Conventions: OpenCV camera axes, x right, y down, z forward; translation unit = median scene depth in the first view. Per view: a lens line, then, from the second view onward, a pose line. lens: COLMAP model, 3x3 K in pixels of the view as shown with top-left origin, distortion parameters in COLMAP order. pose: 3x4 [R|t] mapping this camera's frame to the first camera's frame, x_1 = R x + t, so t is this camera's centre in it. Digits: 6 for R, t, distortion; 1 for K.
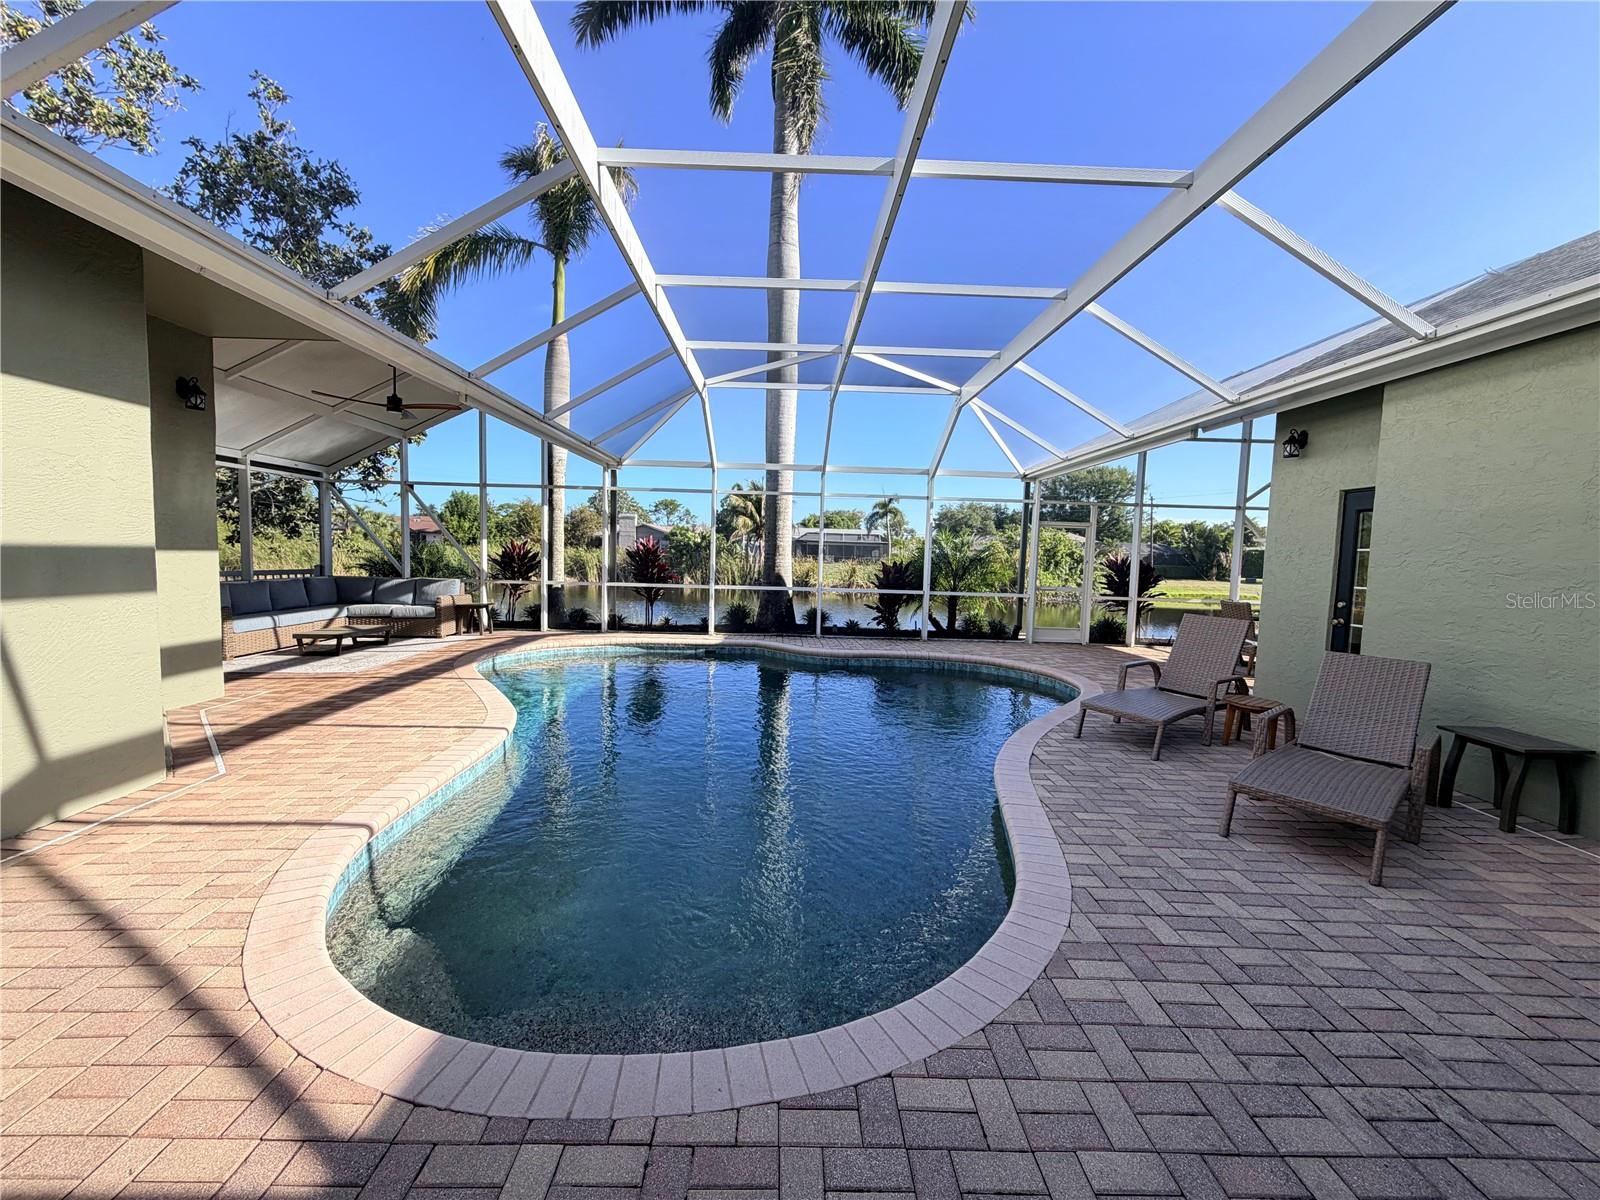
lens RADIAL K [[639.4, 0, 794.4], [0, 639.4, 598.2], [0, 0, 1]] dist [0.001017, -0.000024]
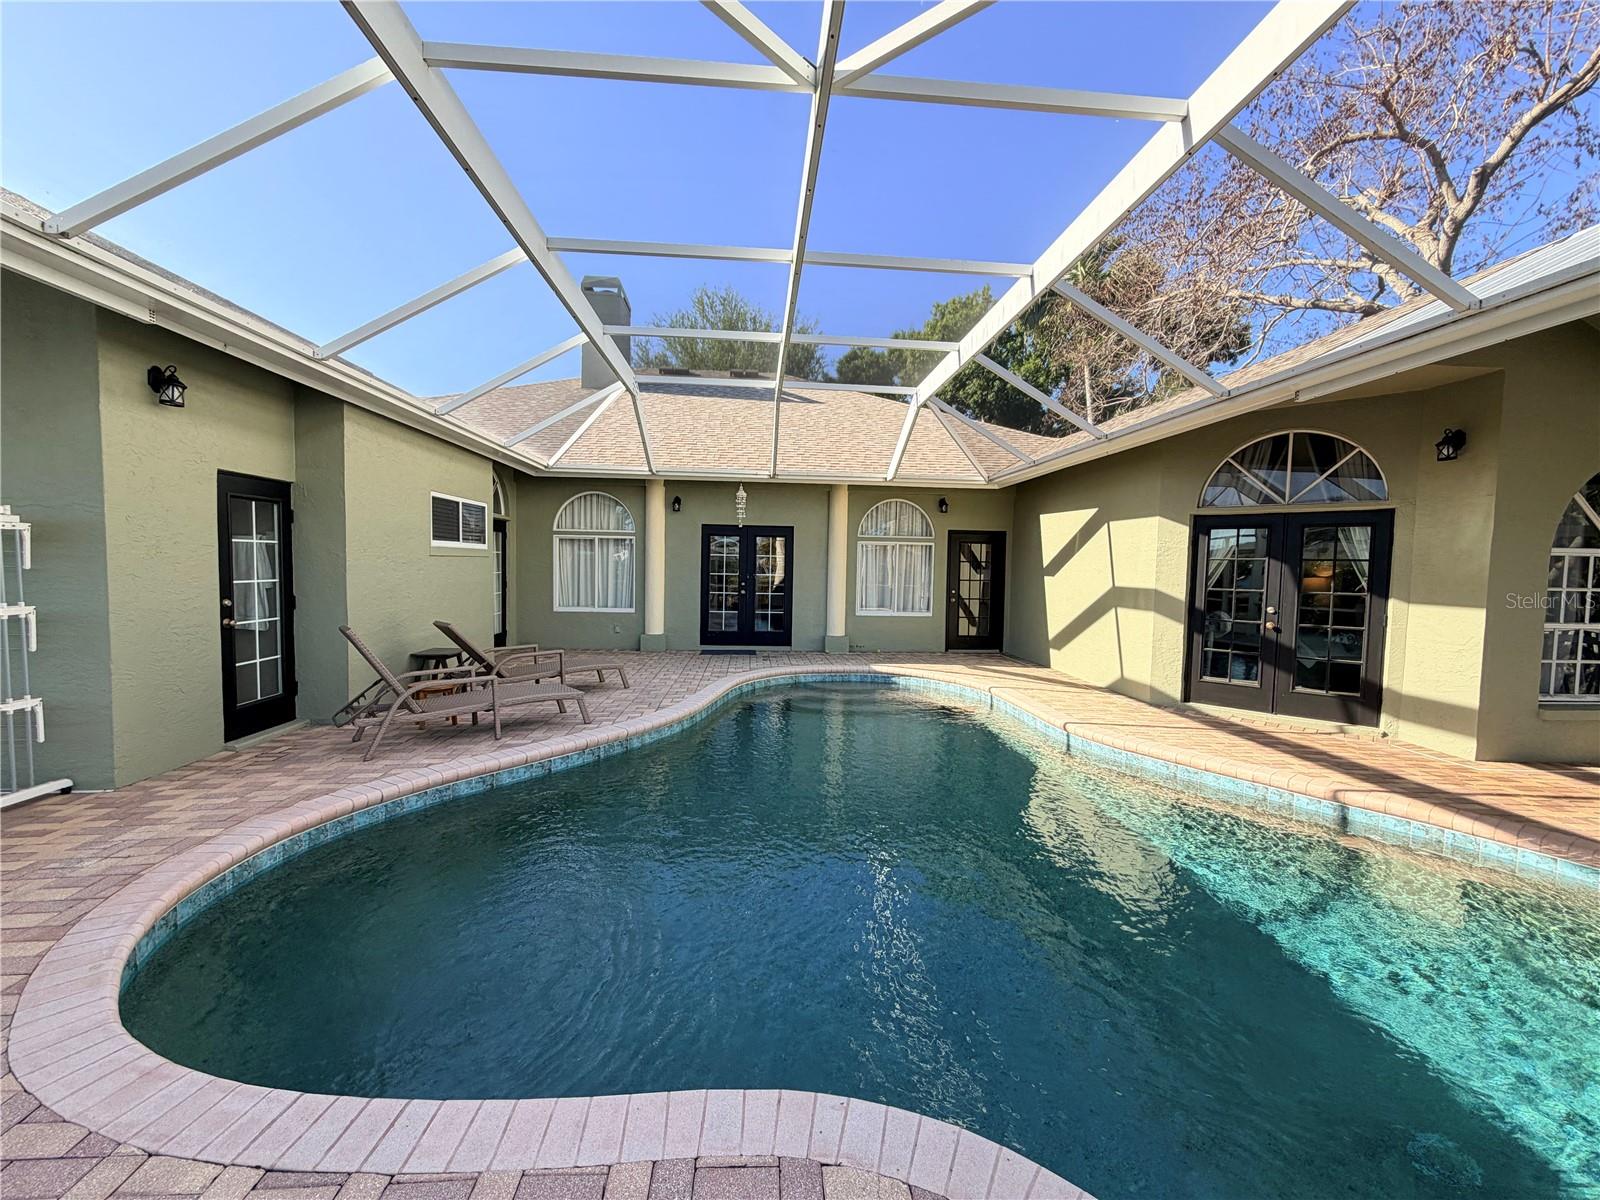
lens RADIAL K [[639.4, 0, 796.2], [0, 639.4, 605.6], [0, 0, 1]] dist [0.001017, -0.000024]
pose [[-0.997721, -0.047174, -0.048250, 0.012383], [-0.053340, 0.989309, 0.135727, -0.014817], [0.041332, 0.137991, -0.989571, 0.194072]]
